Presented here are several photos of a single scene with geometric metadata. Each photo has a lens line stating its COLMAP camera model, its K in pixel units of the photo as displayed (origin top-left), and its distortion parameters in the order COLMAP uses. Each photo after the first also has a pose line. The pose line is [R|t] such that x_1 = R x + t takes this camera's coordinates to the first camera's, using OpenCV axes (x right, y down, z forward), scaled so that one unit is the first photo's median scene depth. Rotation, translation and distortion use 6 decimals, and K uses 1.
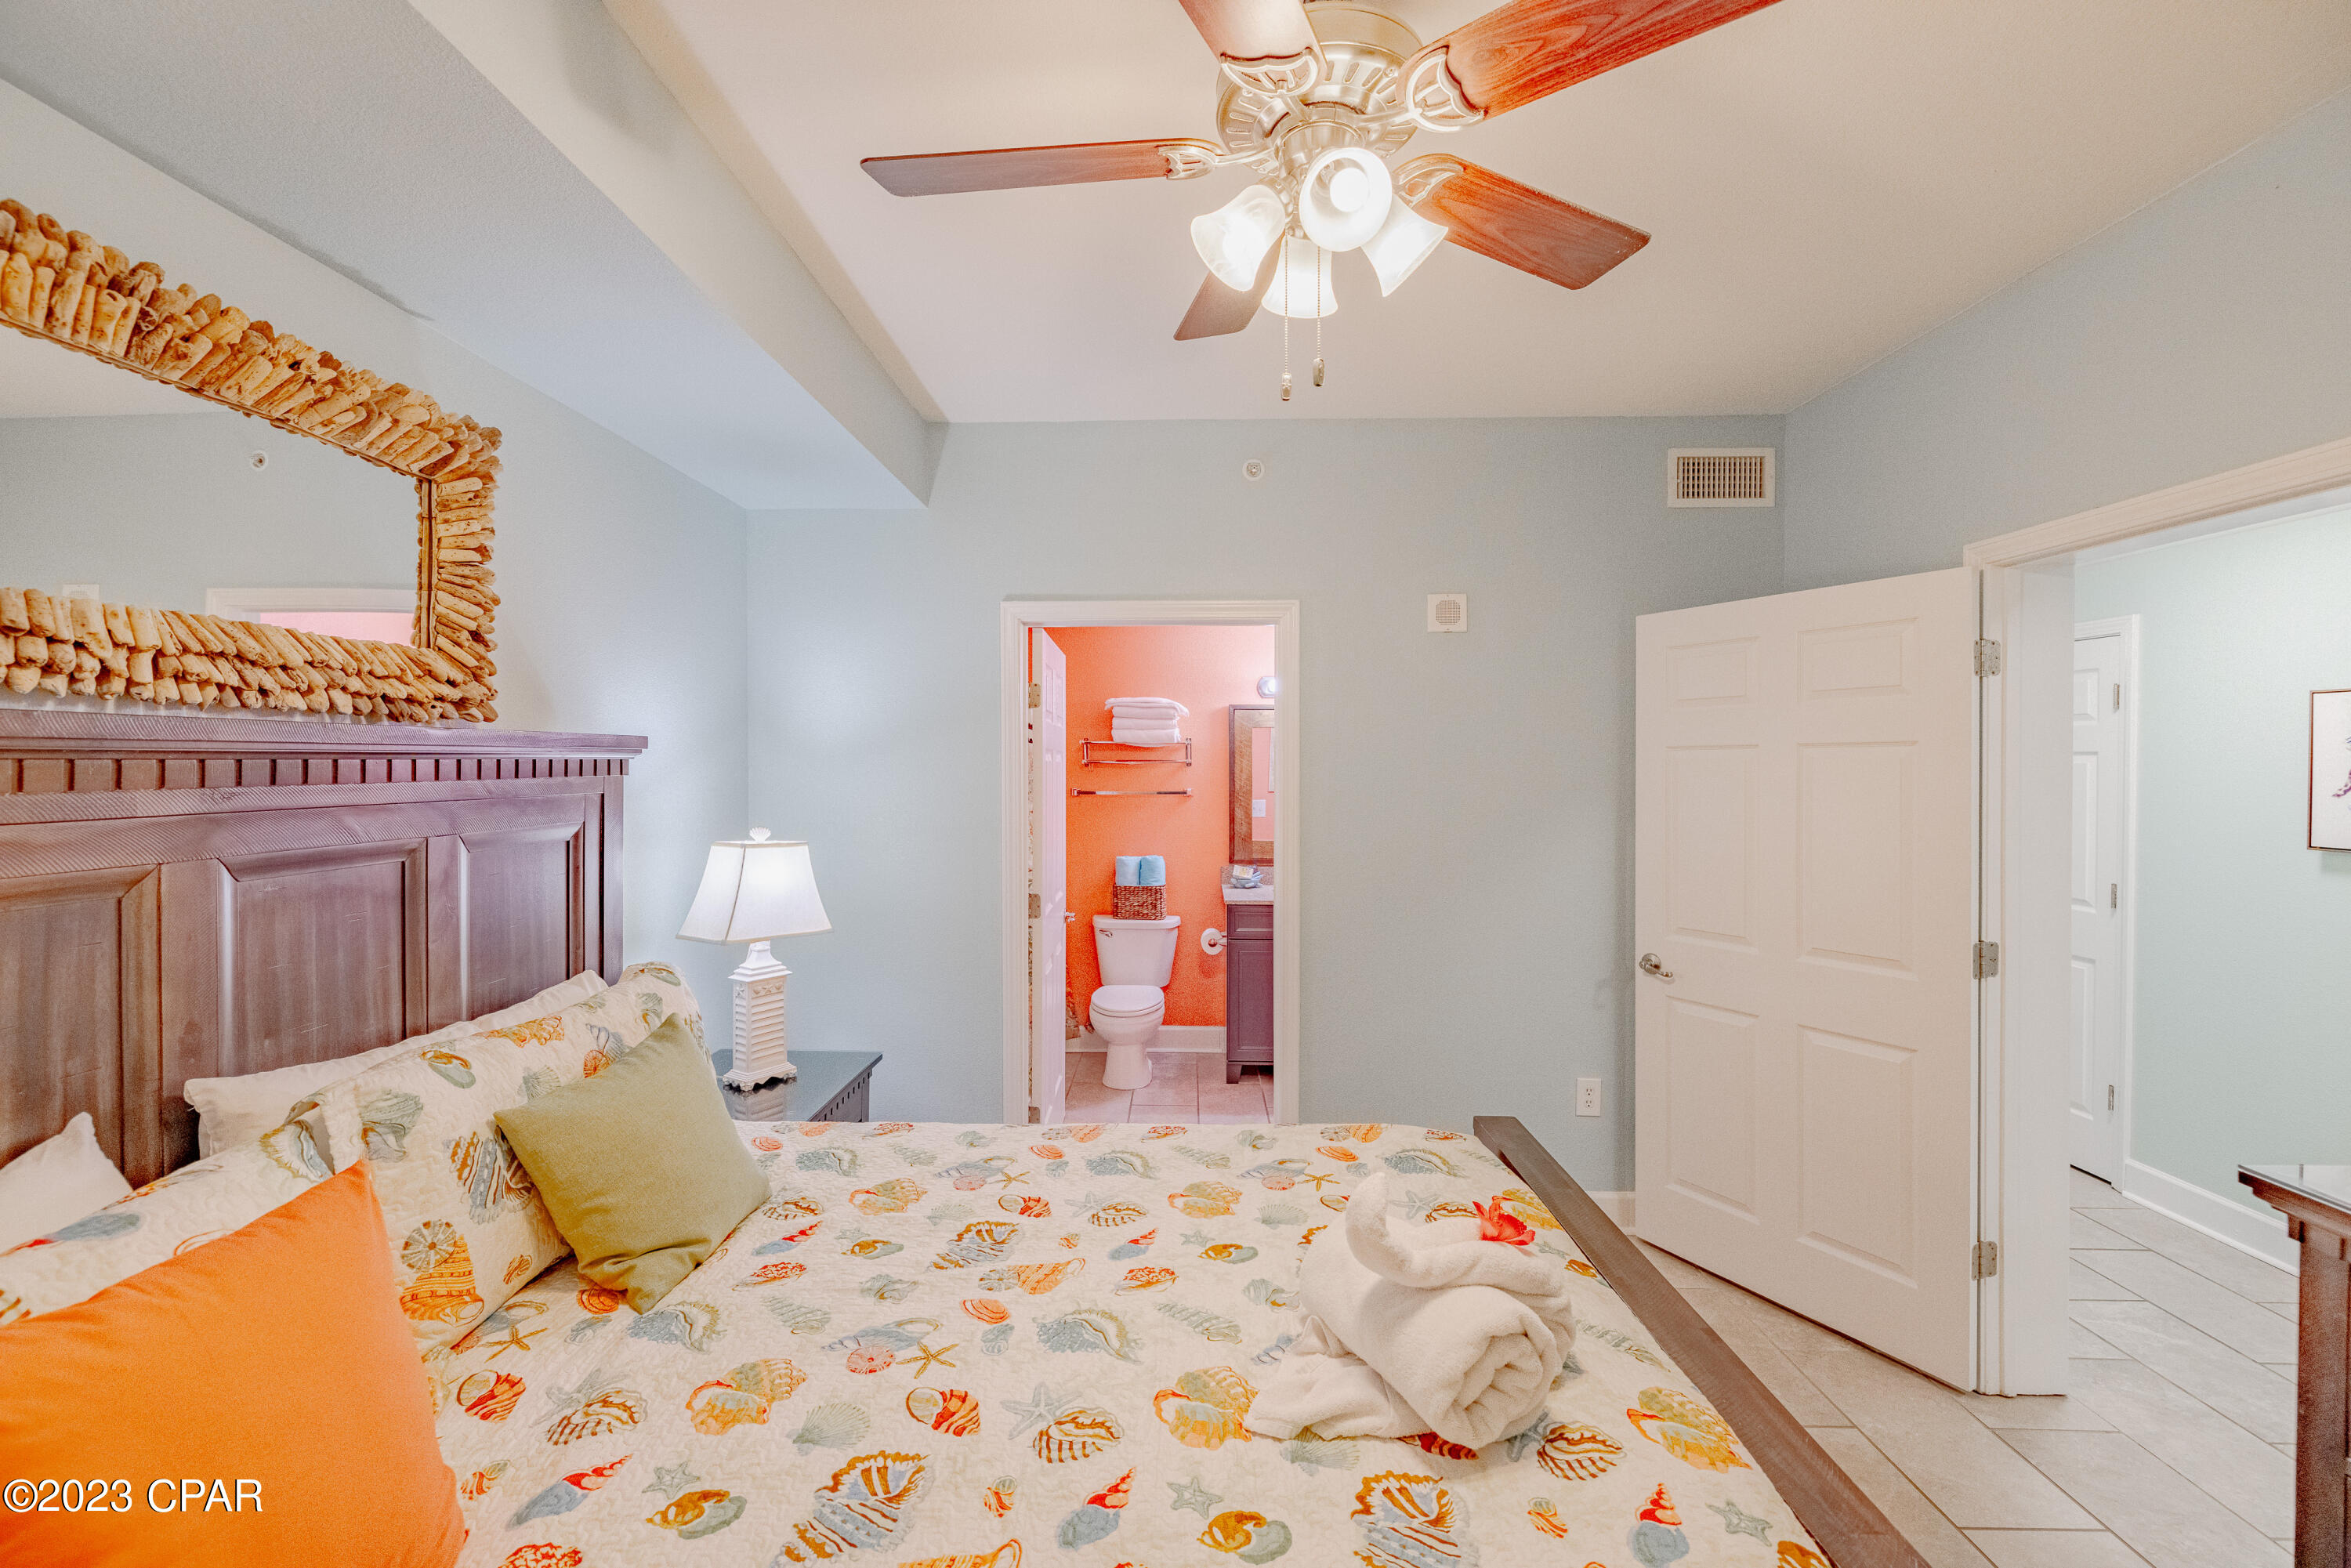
lens RADIAL K [[973.7, 0, 1172.0], [0, 973.7, 777.7], [0, 0, 1]] dist [-0.000789, 0.000310]
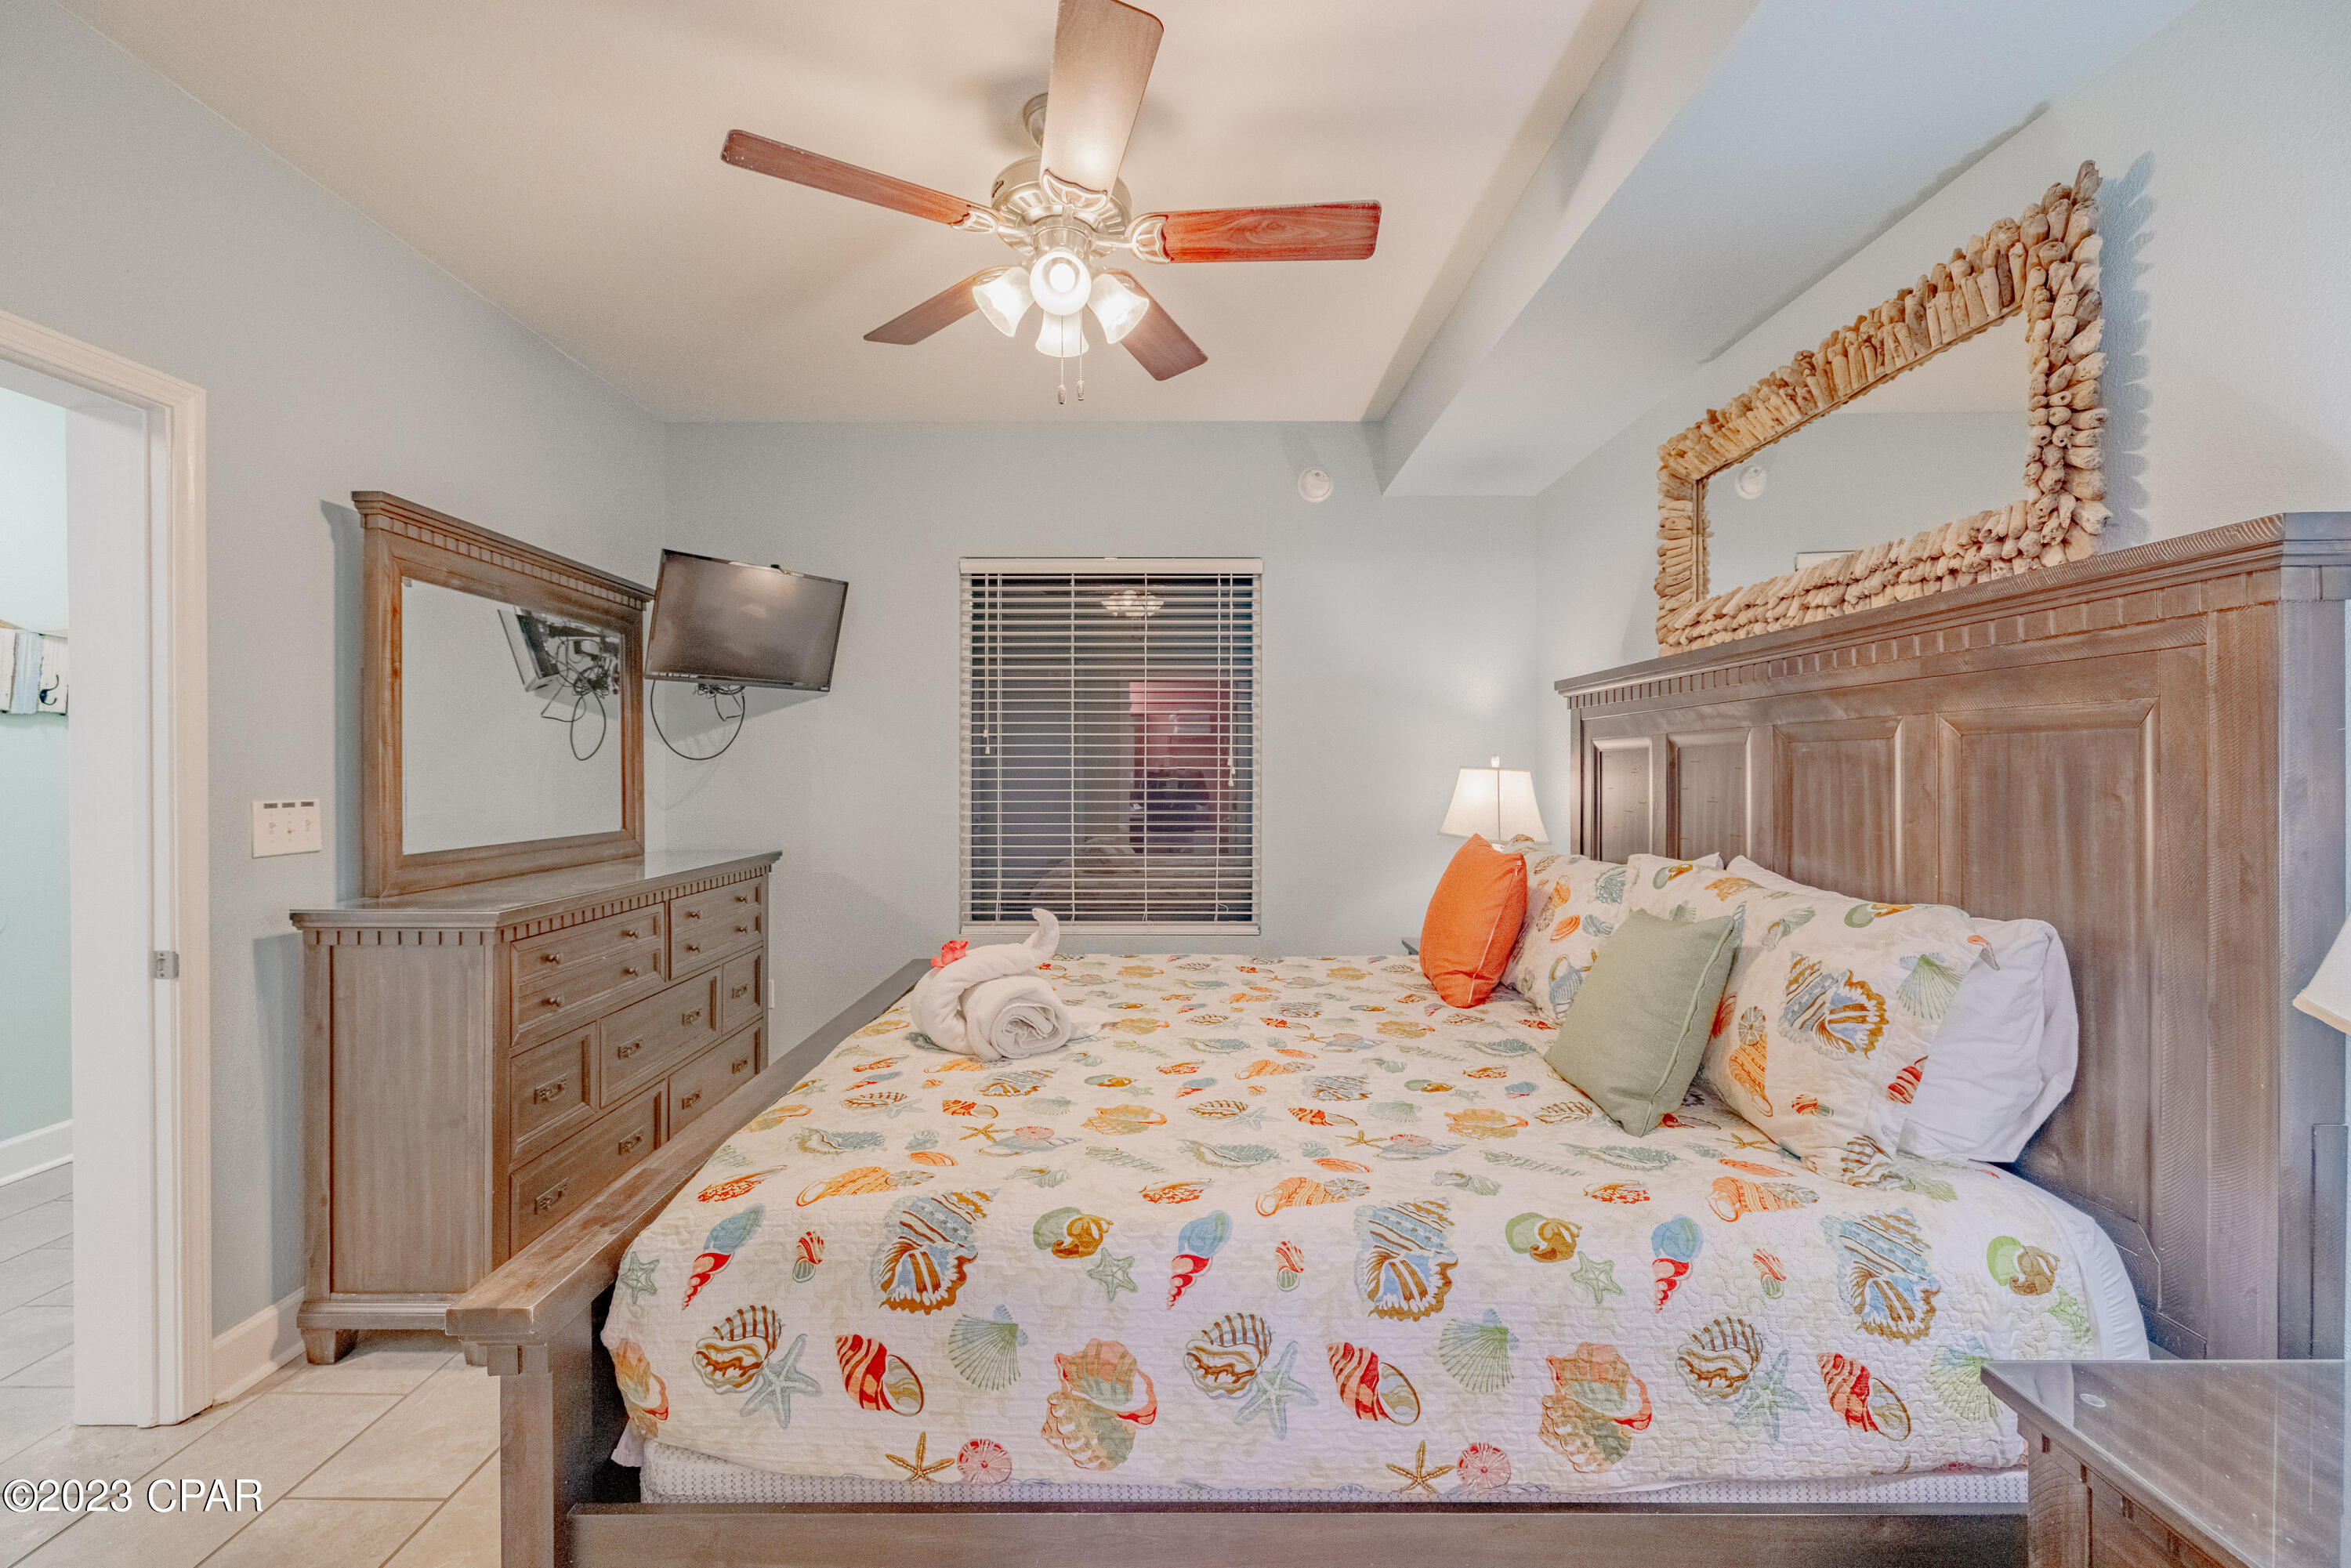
lens RADIAL K [[981.5, 0, 1165.7], [0, 981.5, 776.5], [0, 0, 1]] dist [0.000329, -0.000300]
pose [[-0.999810, -0.002380, -0.019349, 0.017677], [-0.002732, 0.999831, 0.018155, 0.115354], [0.019303, 0.018205, -0.999648, 2.133384]]
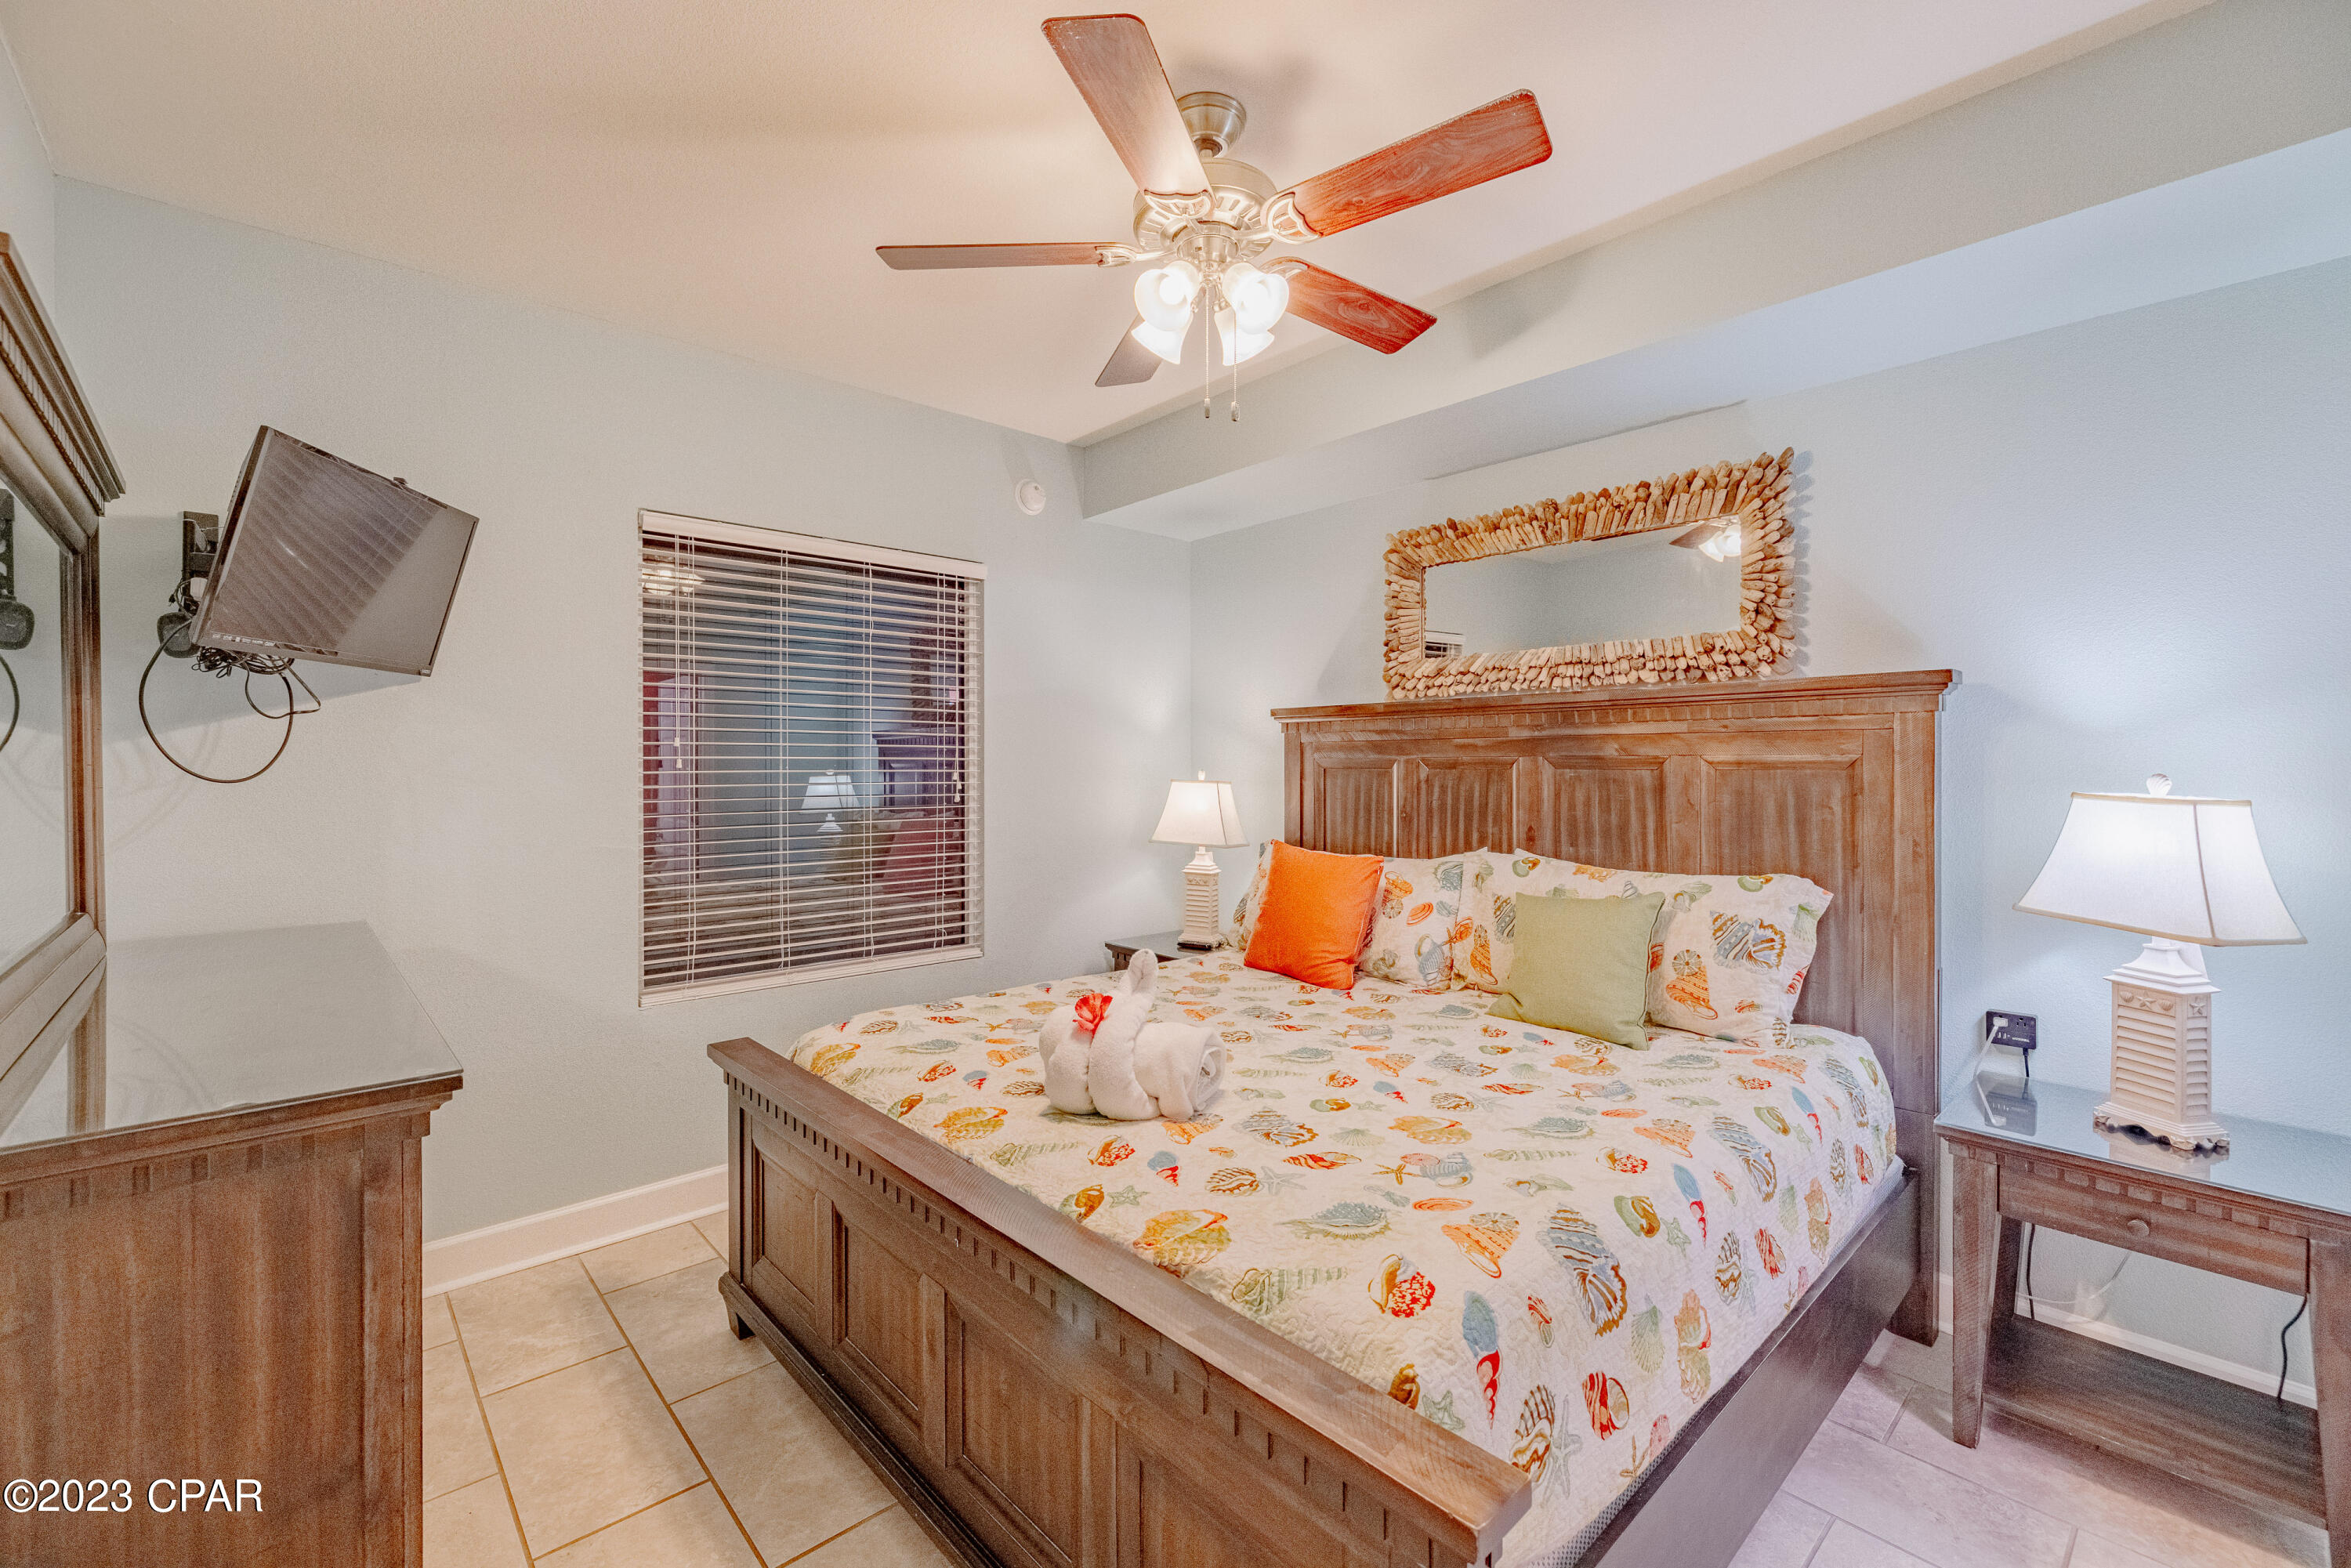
lens RADIAL K [[981.5, 0, 1165.7], [0, 981.5, 776.5], [0, 0, 1]] dist [0.000329, -0.000300]
pose [[-0.729624, 0.005142, -0.683830, 0.998498], [-0.009034, 0.999812, 0.017157, 0.080280], [0.683789, 0.018696, -0.729440, 1.711383]]
